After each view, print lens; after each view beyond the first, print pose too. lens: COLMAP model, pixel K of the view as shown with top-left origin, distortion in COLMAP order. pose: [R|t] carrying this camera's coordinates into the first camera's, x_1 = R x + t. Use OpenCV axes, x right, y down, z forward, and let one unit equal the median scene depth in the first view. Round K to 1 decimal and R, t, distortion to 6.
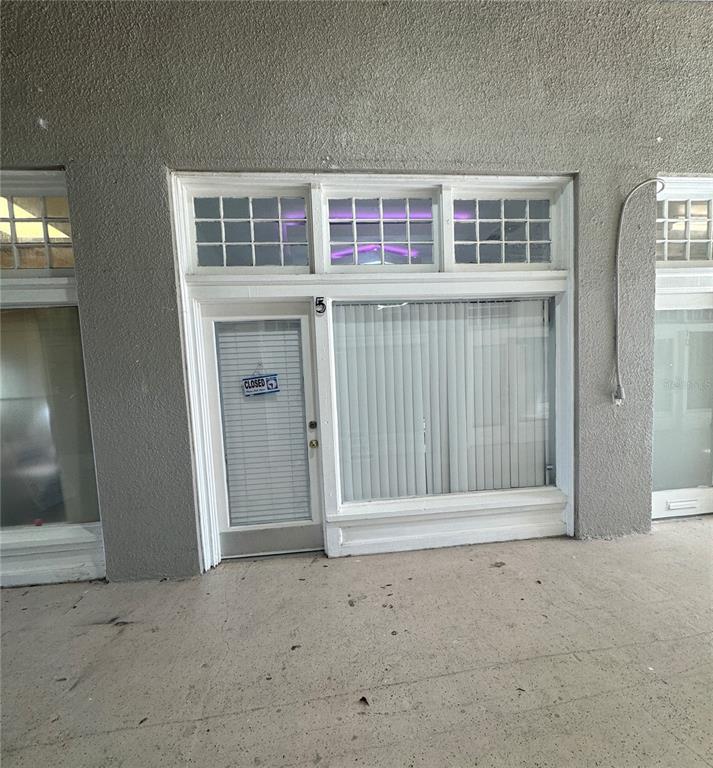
lens RADIAL K [[405.9, 0, 359.4], [0, 405.9, 407.6], [0, 0, 1]] dist [-0.002823, -0.001460]
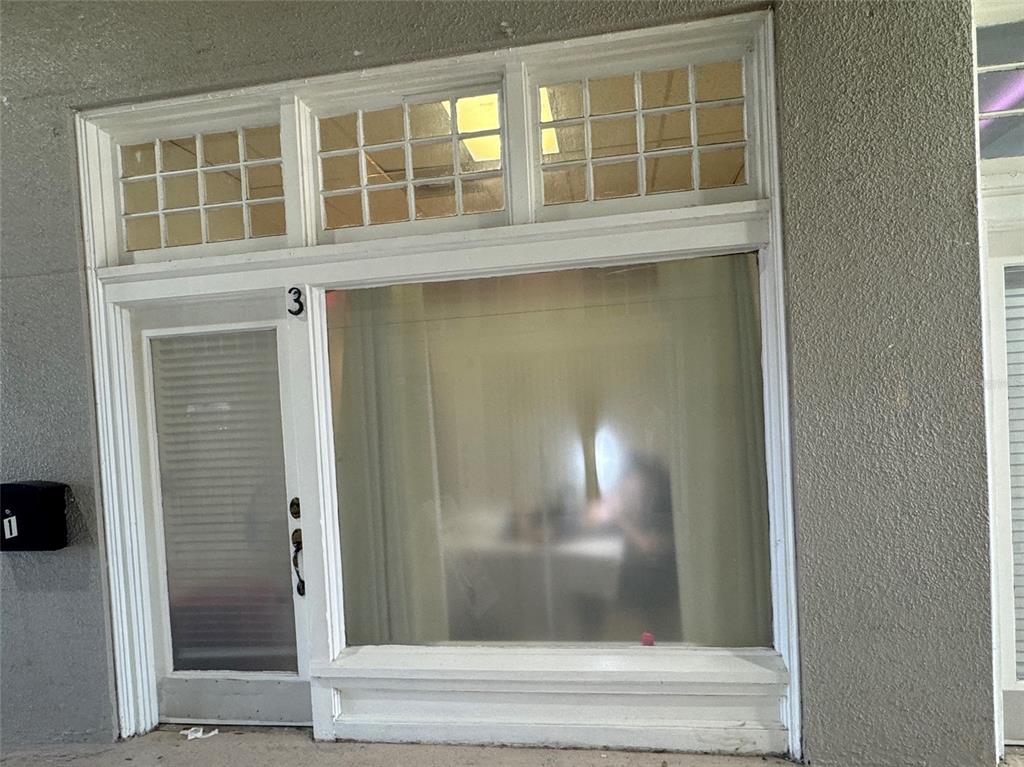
lens RADIAL K [[750.2, 0, 477.5], [0, 750.2, 442.0], [0, 0, 1]] dist [0.011285, -0.003466]
pose [[0.953157, -0.000370, -0.302475, 0.468986], [-0.008049, 0.999614, -0.026586, -0.023090], [0.302369, 0.027775, 0.952786, 0.053401]]
